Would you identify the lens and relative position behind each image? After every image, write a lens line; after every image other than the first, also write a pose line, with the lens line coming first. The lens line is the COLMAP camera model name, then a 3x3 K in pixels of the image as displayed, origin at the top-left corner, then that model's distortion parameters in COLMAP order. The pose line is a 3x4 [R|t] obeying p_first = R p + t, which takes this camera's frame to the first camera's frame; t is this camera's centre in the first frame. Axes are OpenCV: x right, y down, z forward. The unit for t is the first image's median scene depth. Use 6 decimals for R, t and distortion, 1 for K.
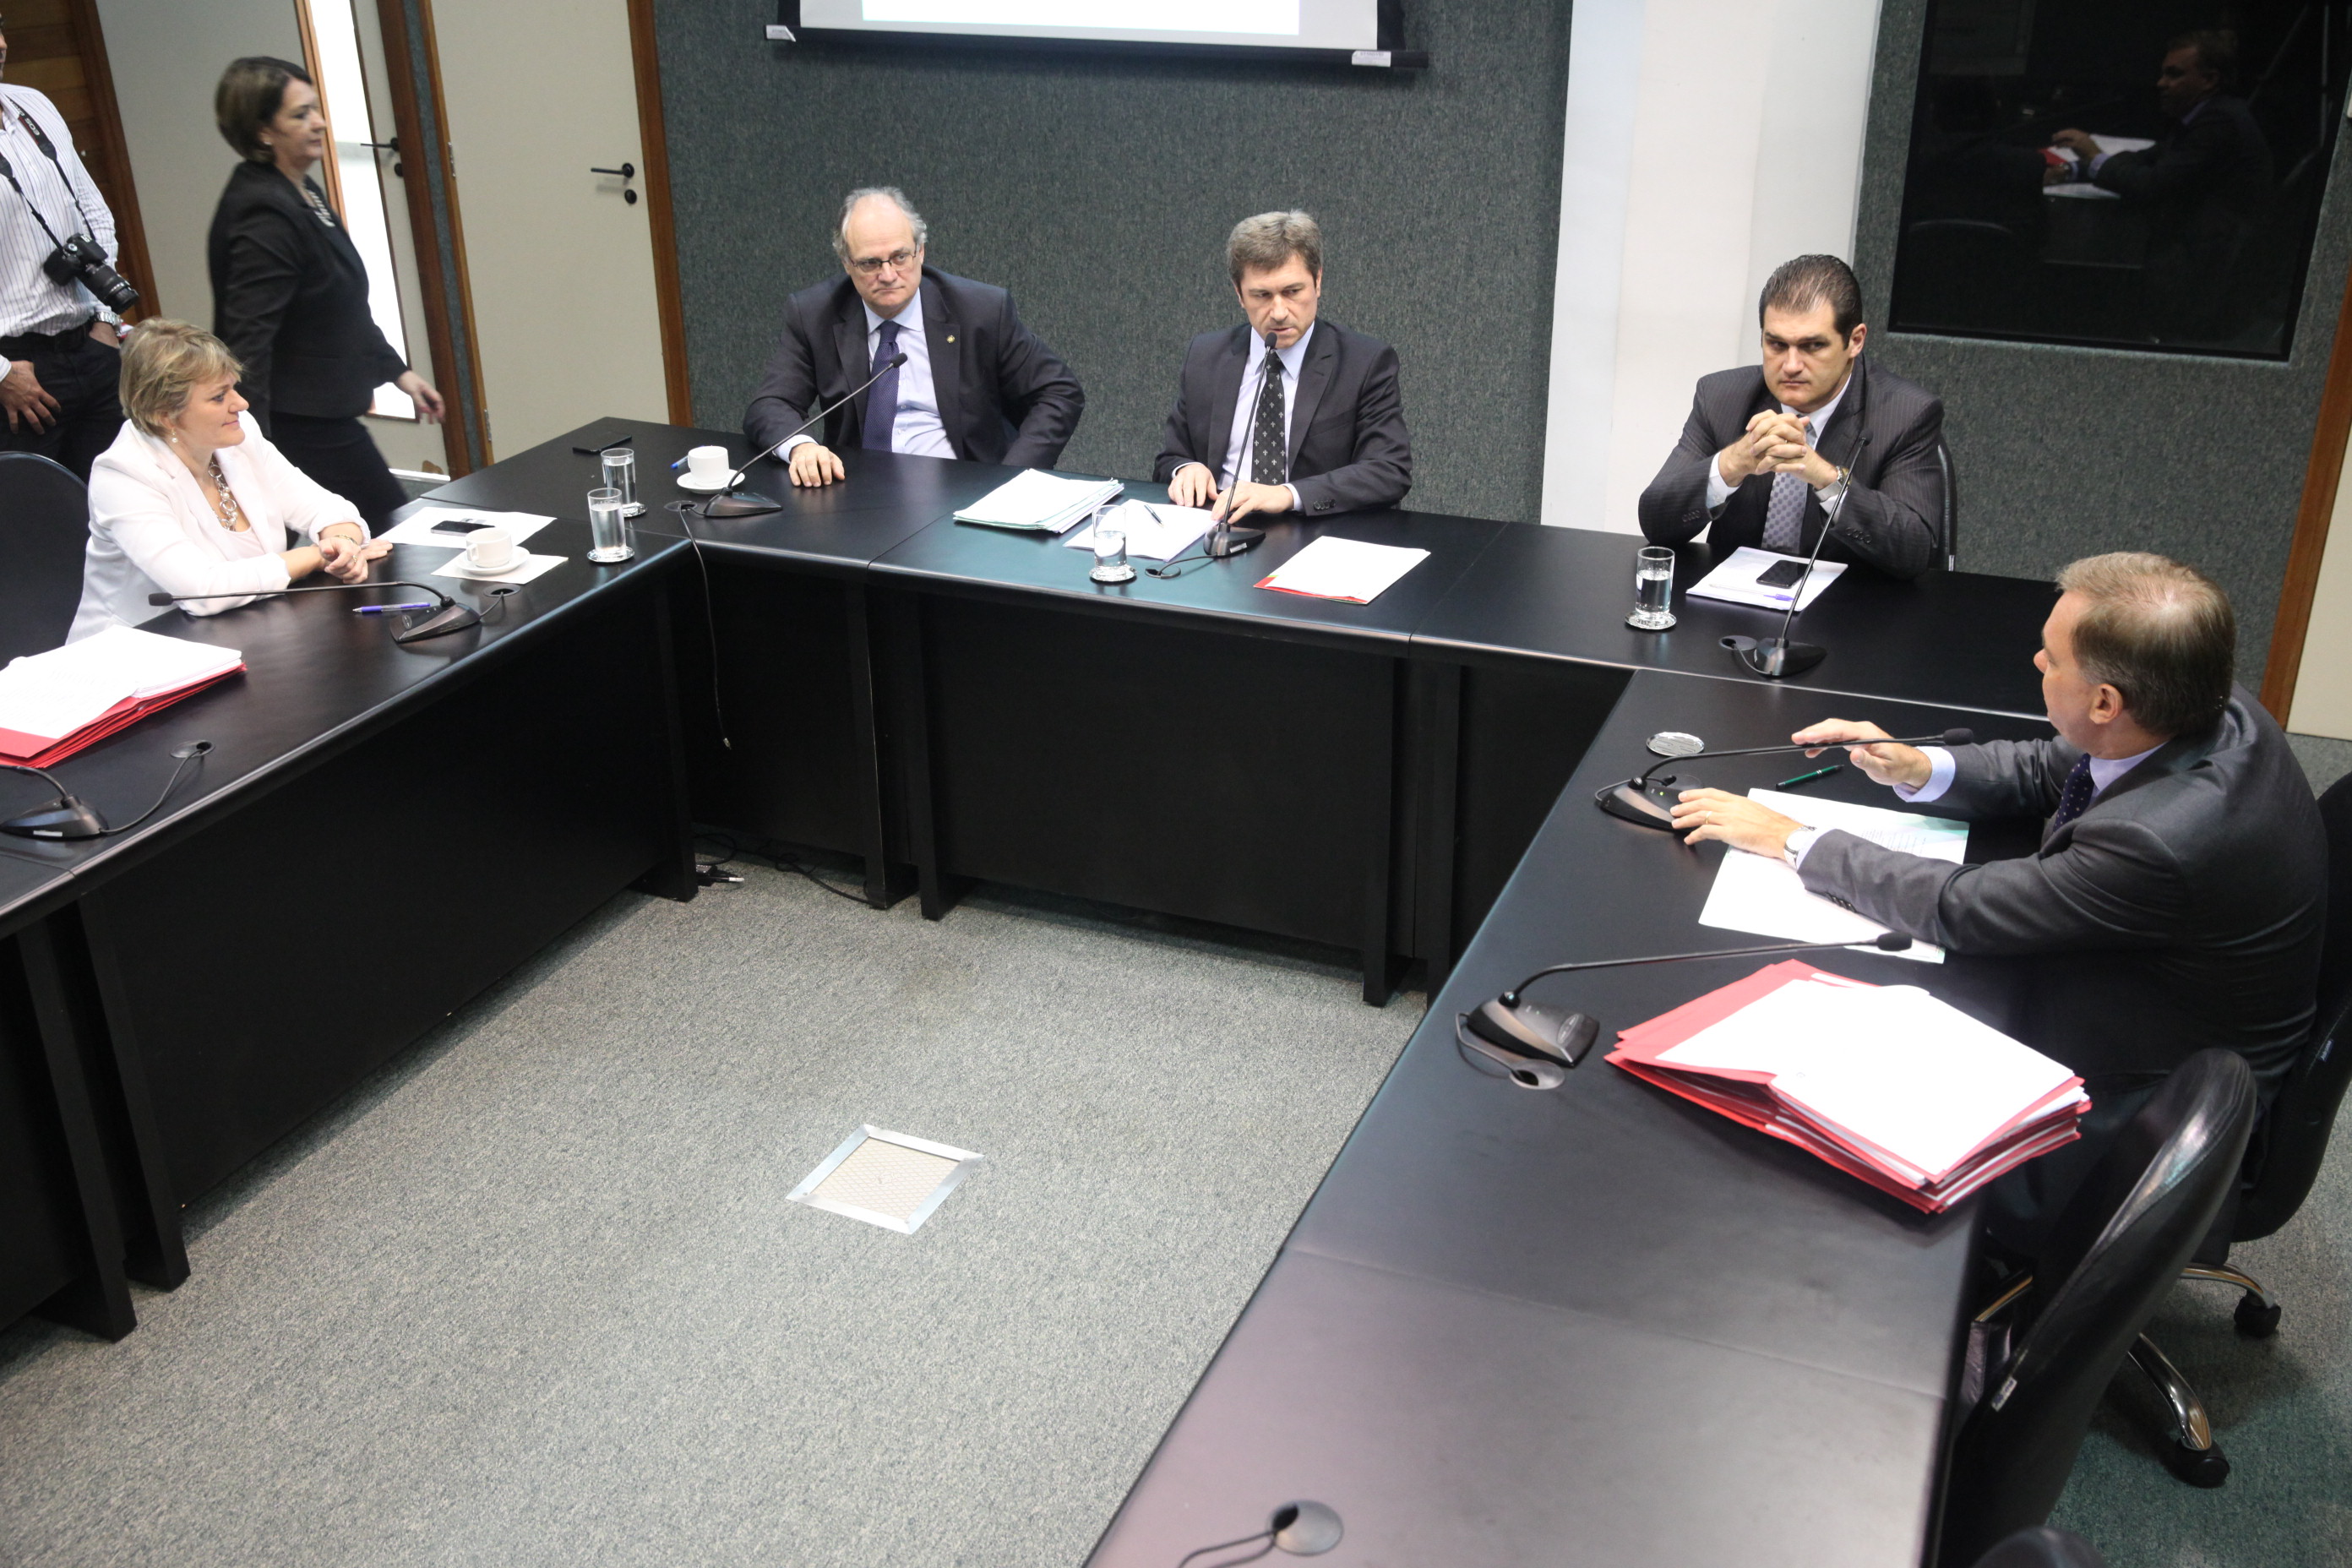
lens RADIAL K [[2331.3, 0, 1142.4], [0, 2331.3, 933.5], [0, 0, 1]] dist [0.004409, 0.073760]
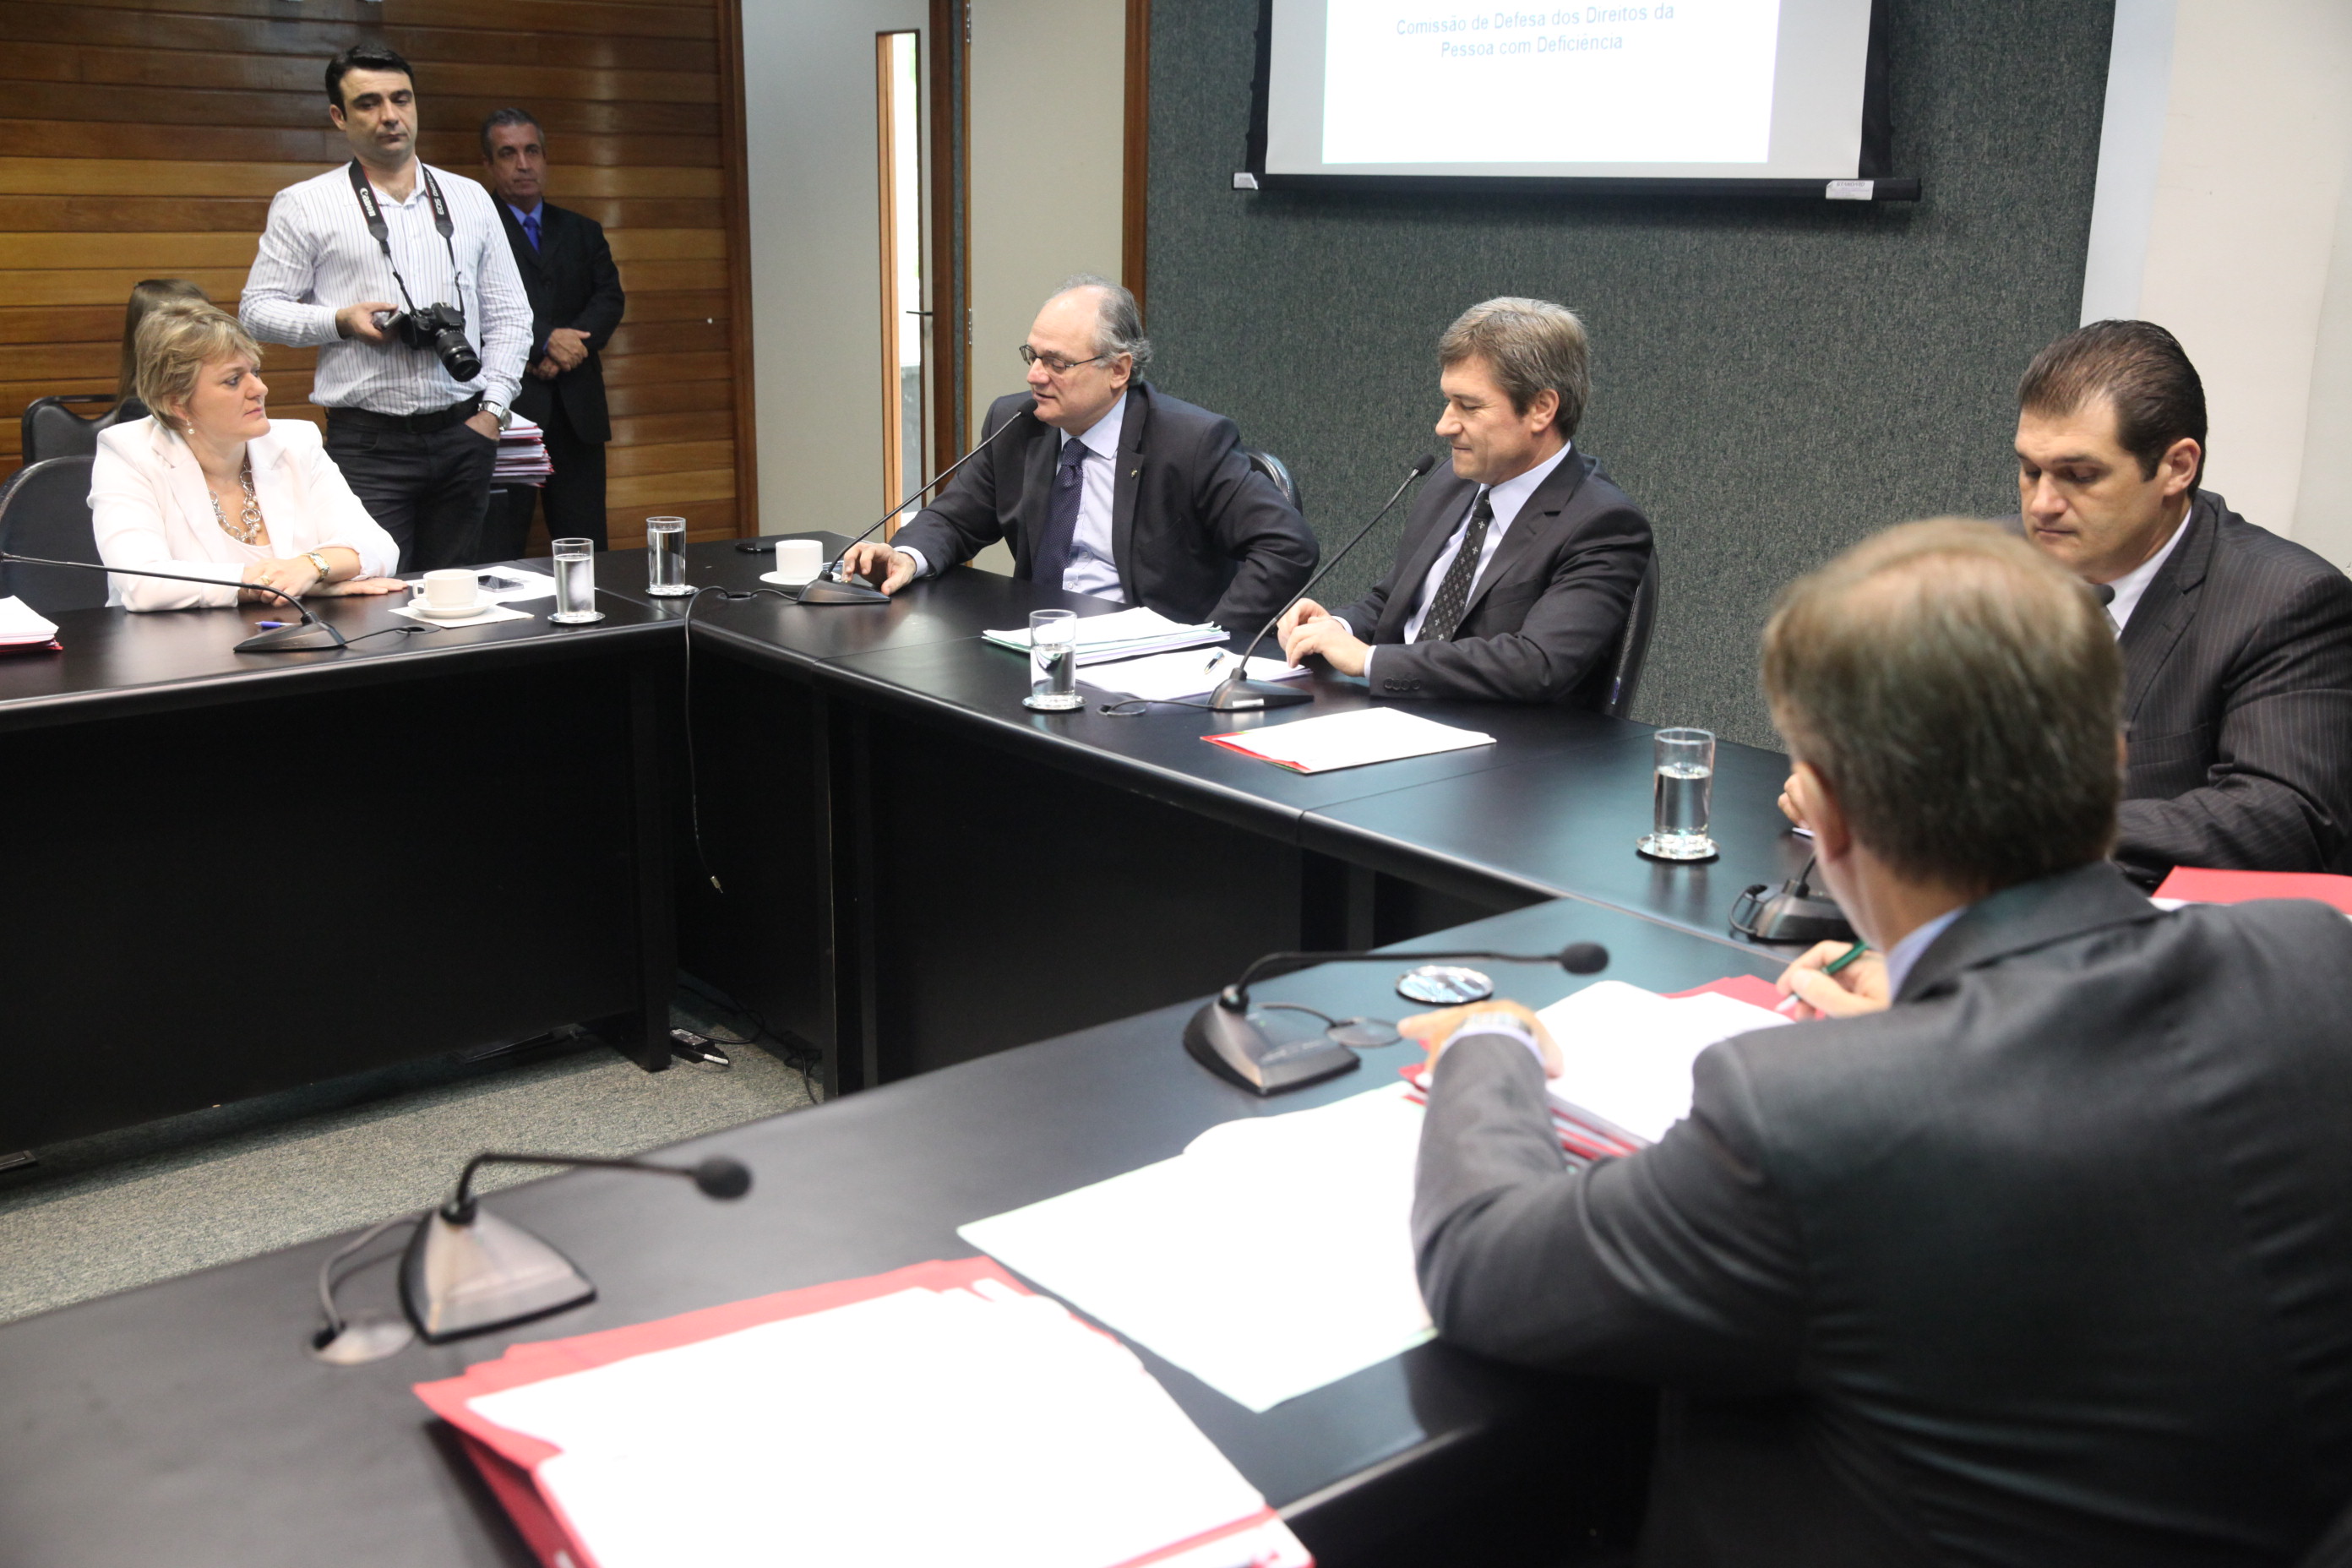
lens RADIAL K [[2379.9, 0, 1148.4], [0, 2379.9, 882.4], [0, 0, 1]] dist [0.009044, 0.083057]
pose [[0.878506, 0.160304, -0.450033, 0.270170], [-0.246009, 0.959319, -0.138517, -0.004072], [0.409521, 0.232400, 0.882203, 0.282415]]
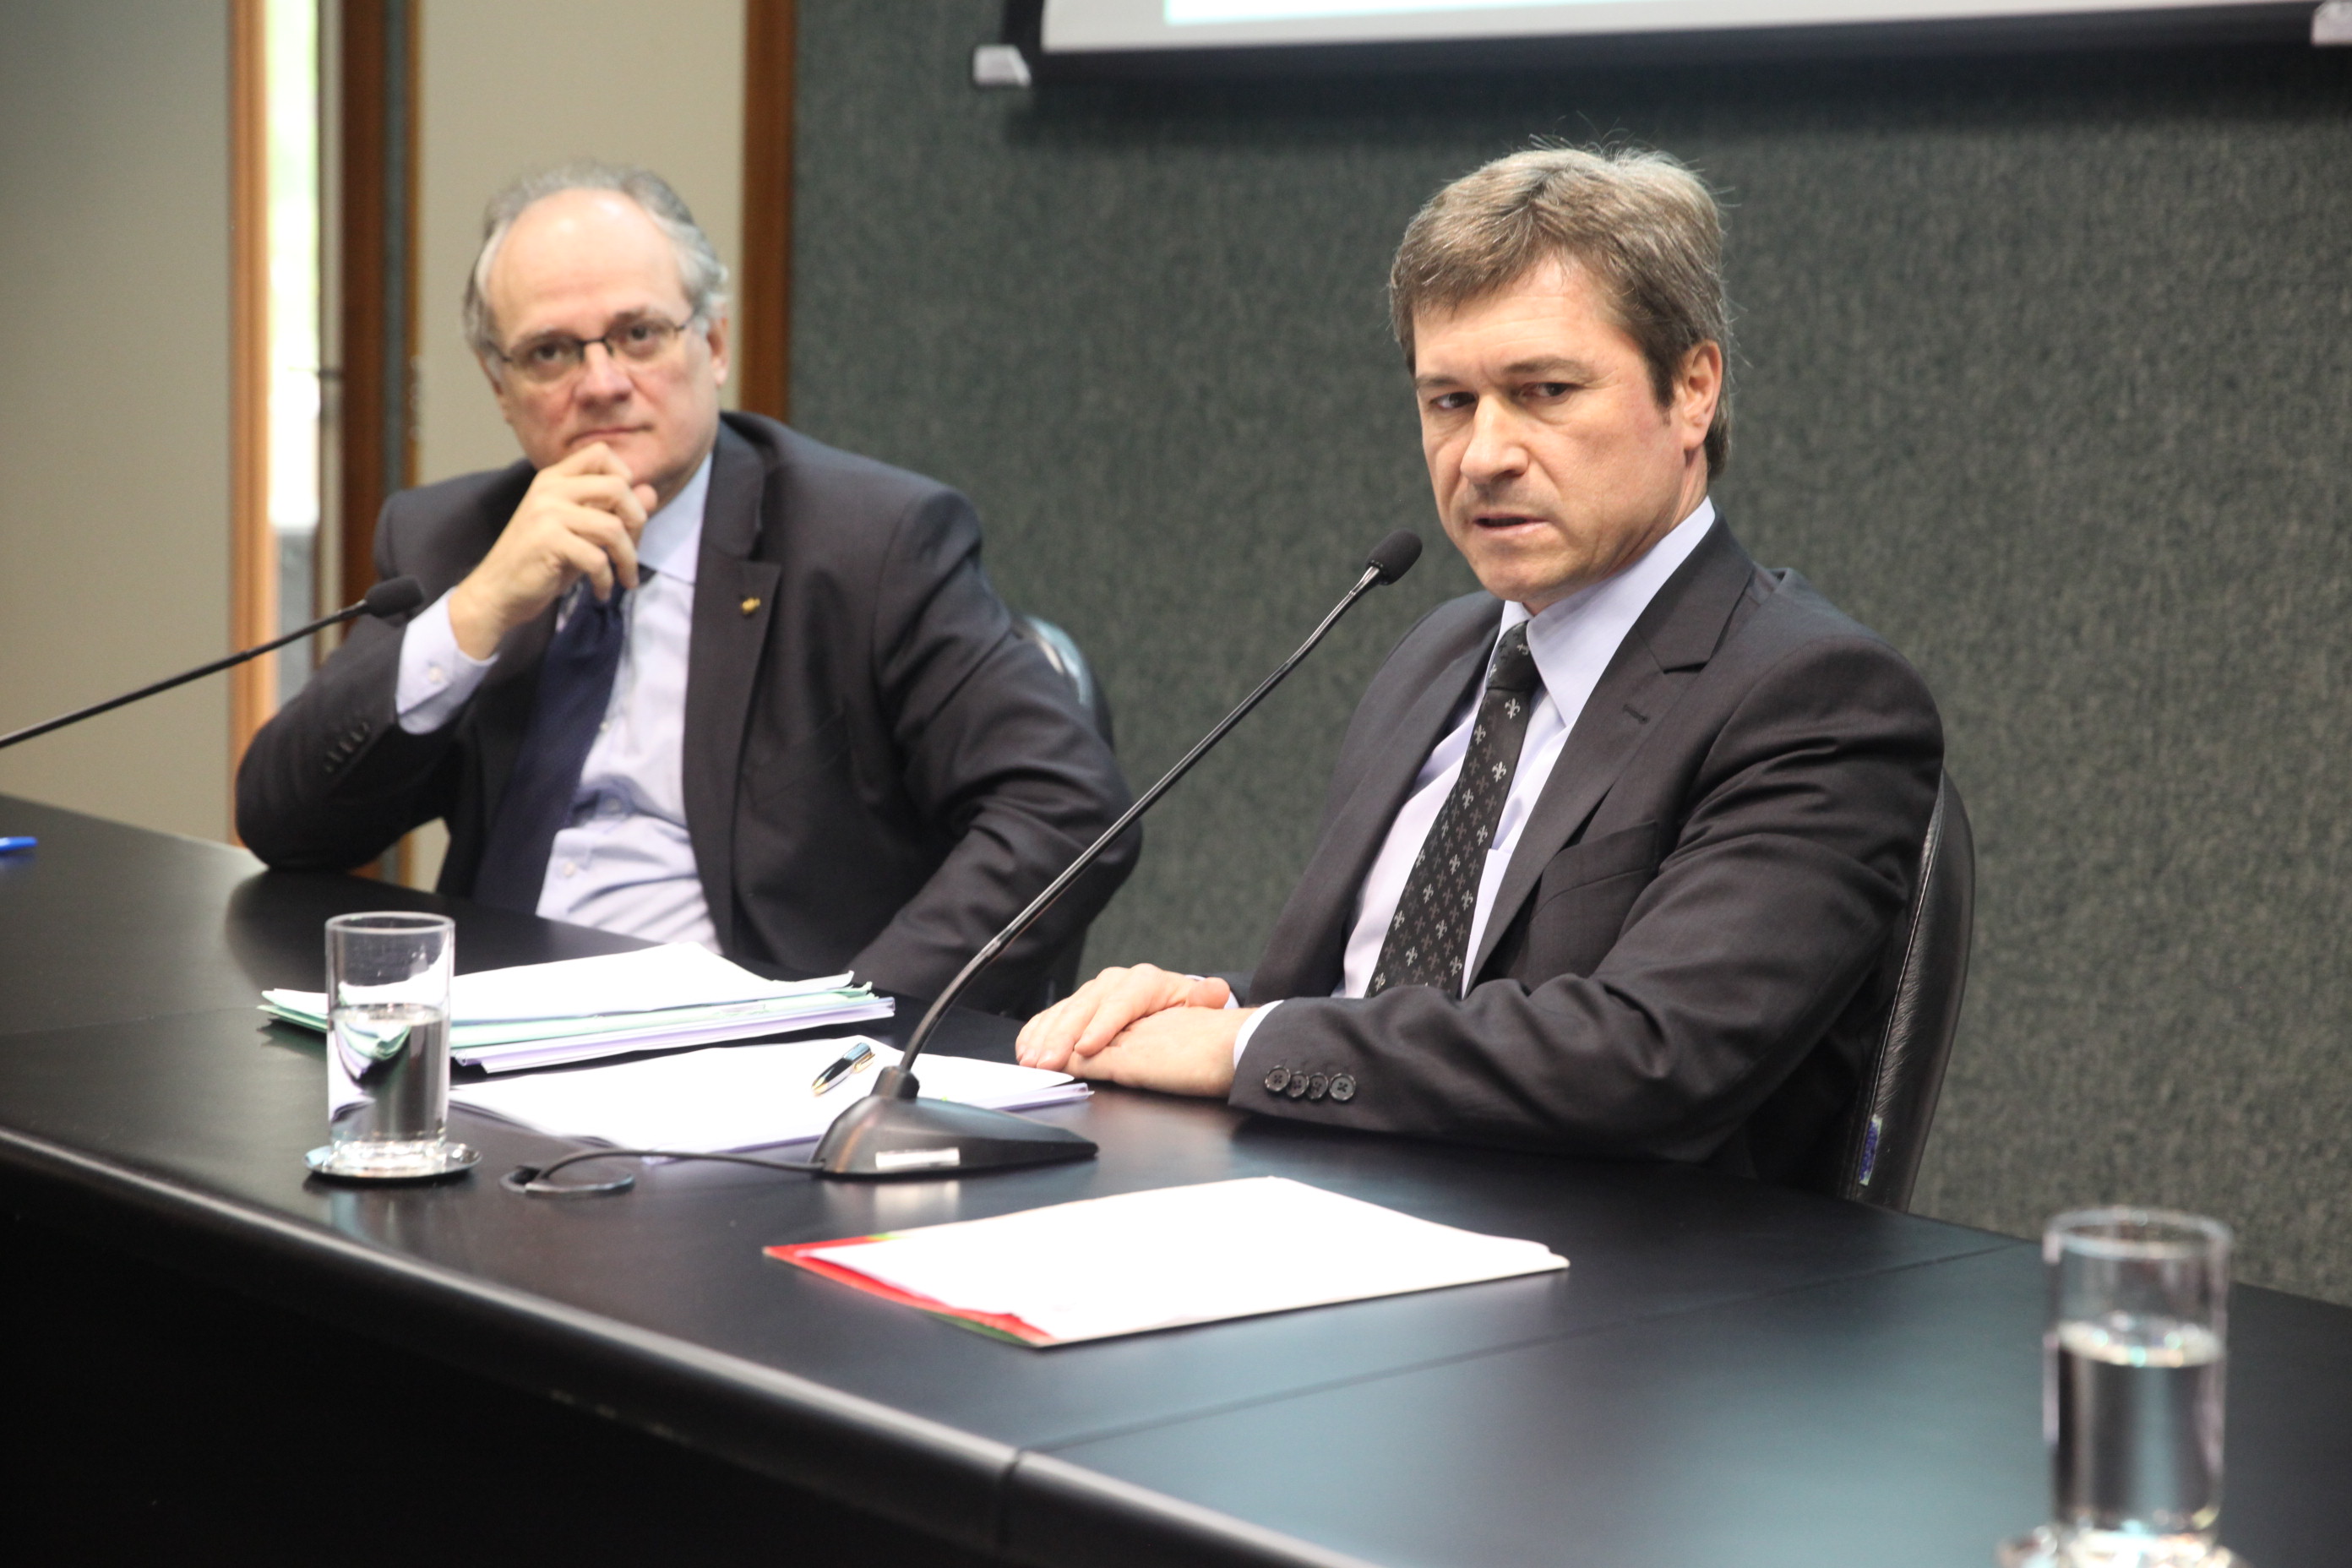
lens RADIAL K [[4388.5, 0, 1179.5], [0, 4388.5, 936.1], [0, 0, 1]] dist [0.199879, -0.056419]
pose [[0.903442, 0.104739, -0.415720, 0.211990], [-0.241991, 0.925034, -0.292835, -0.039444], [0.353884, 0.365160, 0.861060, 0.447545]]
